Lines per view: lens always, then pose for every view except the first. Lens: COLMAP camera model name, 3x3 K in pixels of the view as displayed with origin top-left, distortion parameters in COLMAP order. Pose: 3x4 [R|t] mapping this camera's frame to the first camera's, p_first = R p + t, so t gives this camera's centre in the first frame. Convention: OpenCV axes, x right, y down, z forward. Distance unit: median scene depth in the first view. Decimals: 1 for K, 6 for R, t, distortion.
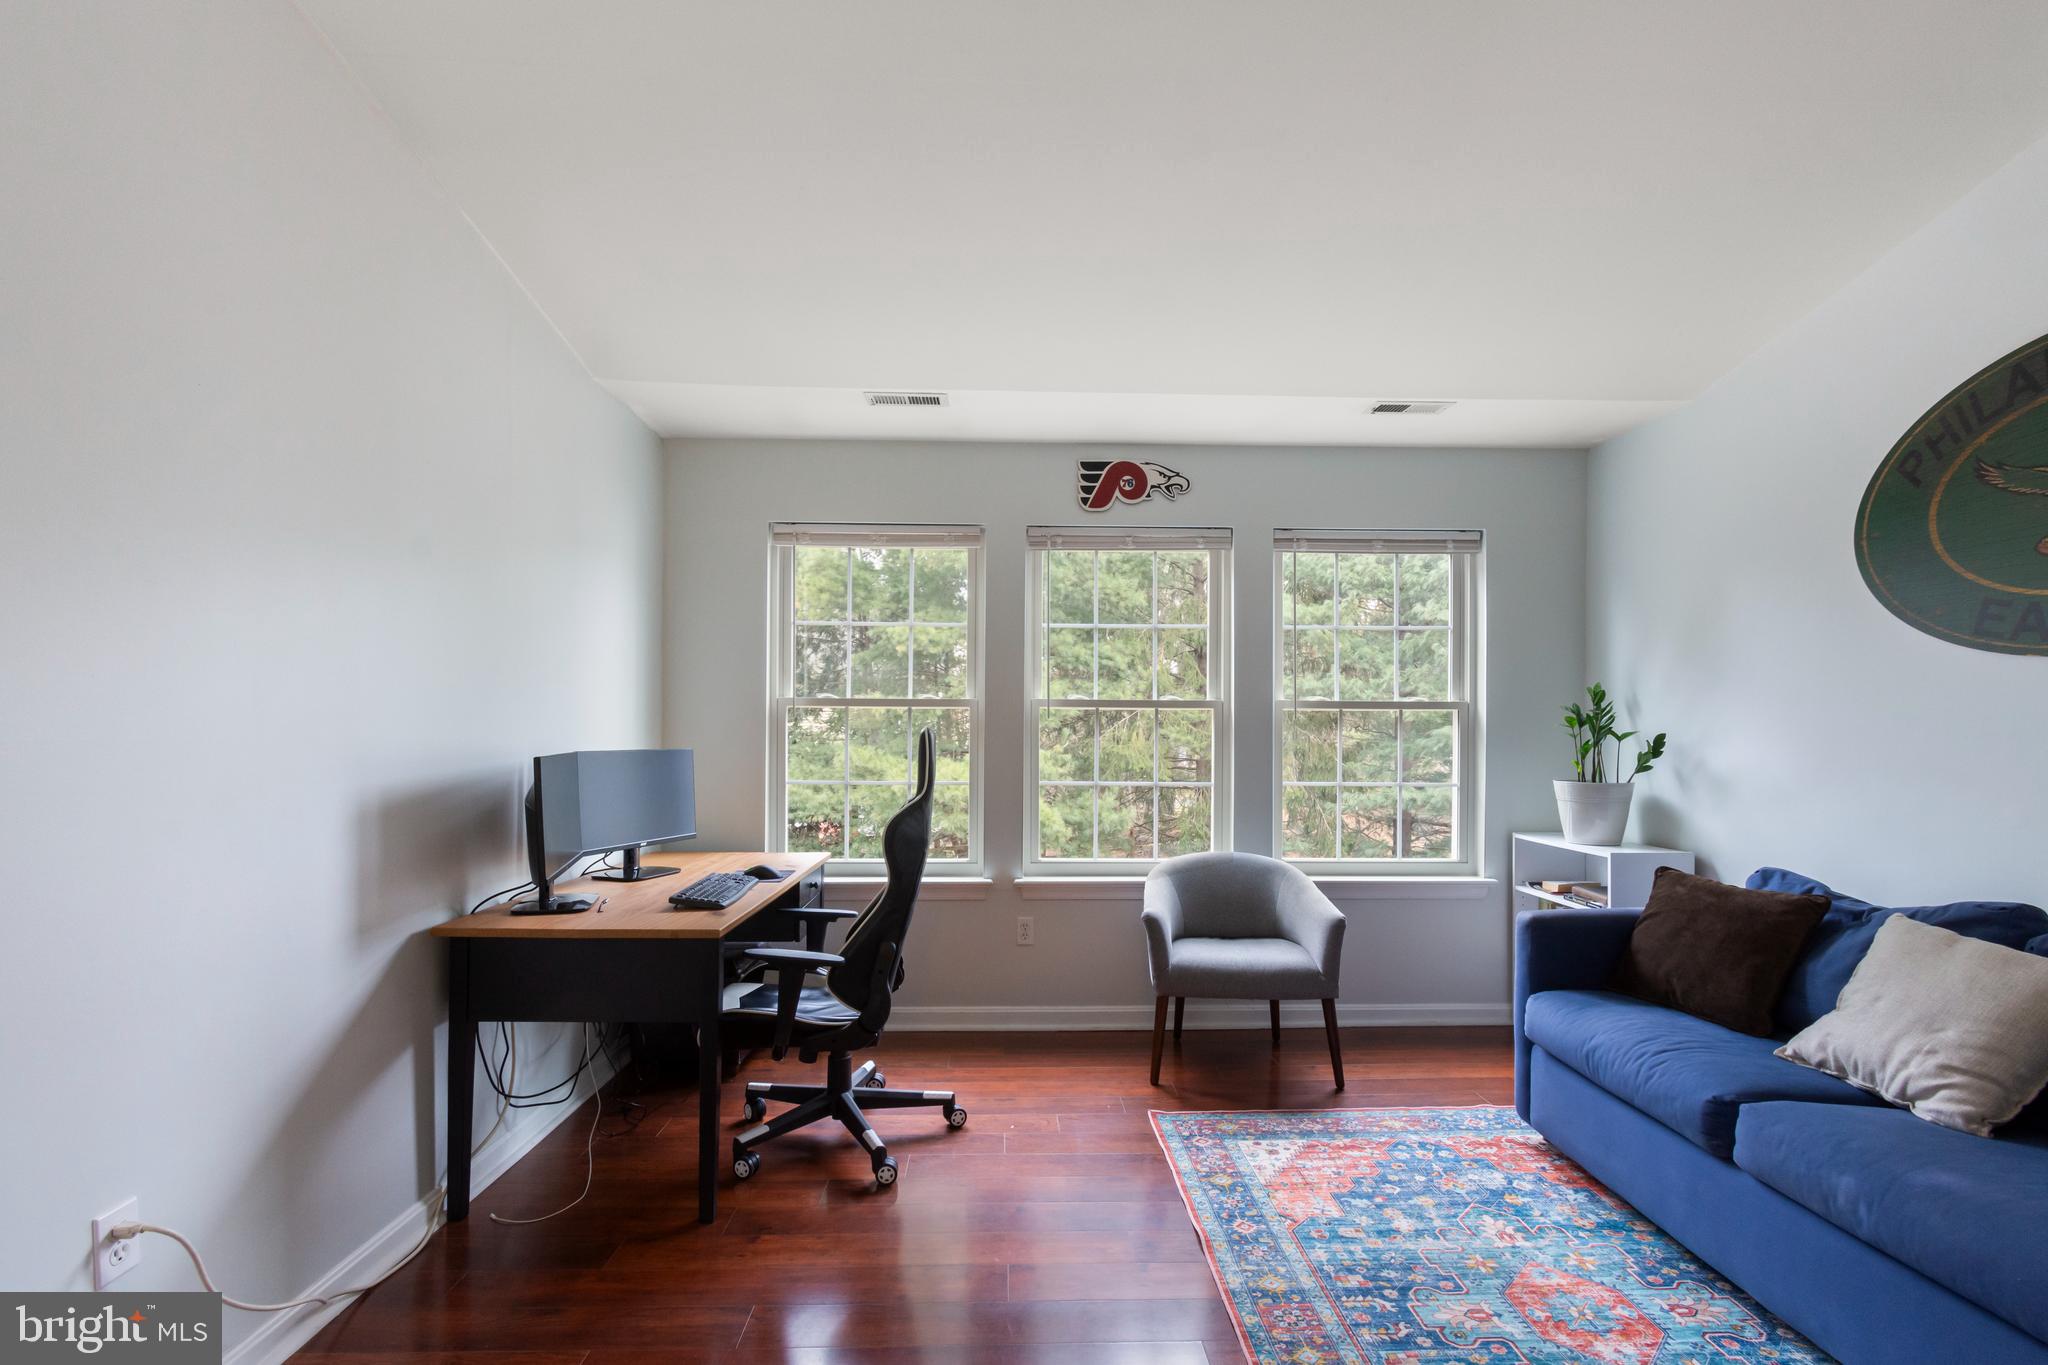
lens RADIAL K [[917.7, 0, 1116.7], [0, 917.7, 652.5], [0, 0, 1]] dist [0.004109, -0.001724]
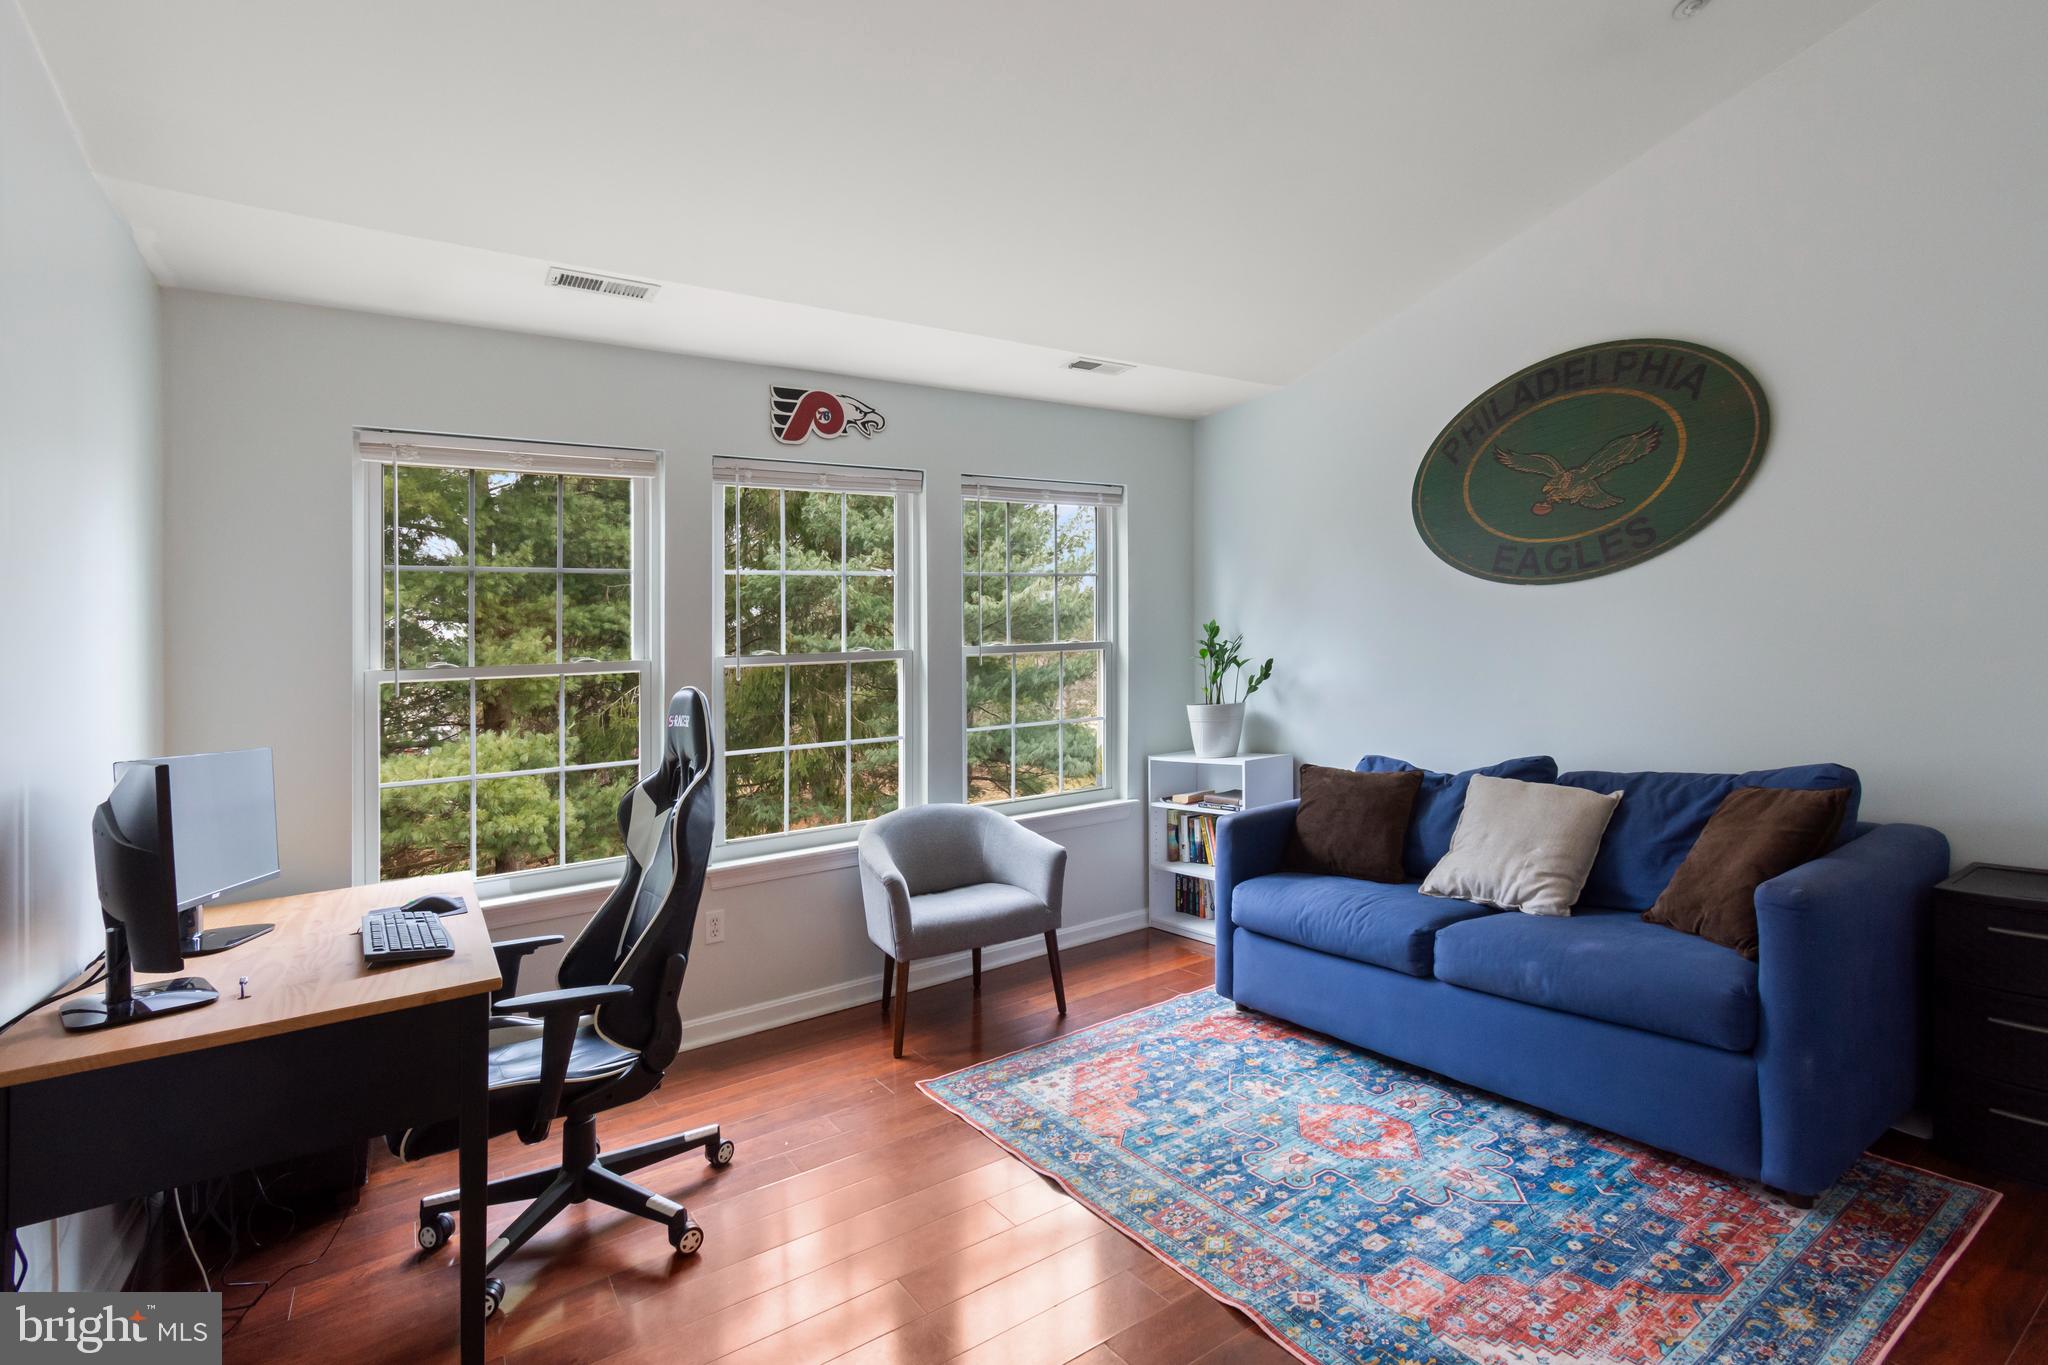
lens RADIAL K [[917.7, 0, 1052.8], [0, 917.7, 618.2], [0, 0, 1]] dist [0.004109, -0.001724]
pose [[0.860383, -0.027944, 0.508882, -0.330024], [0.027265, 0.999590, 0.008793, 0.019217], [-0.508918, 0.006309, 0.860792, 0.122398]]
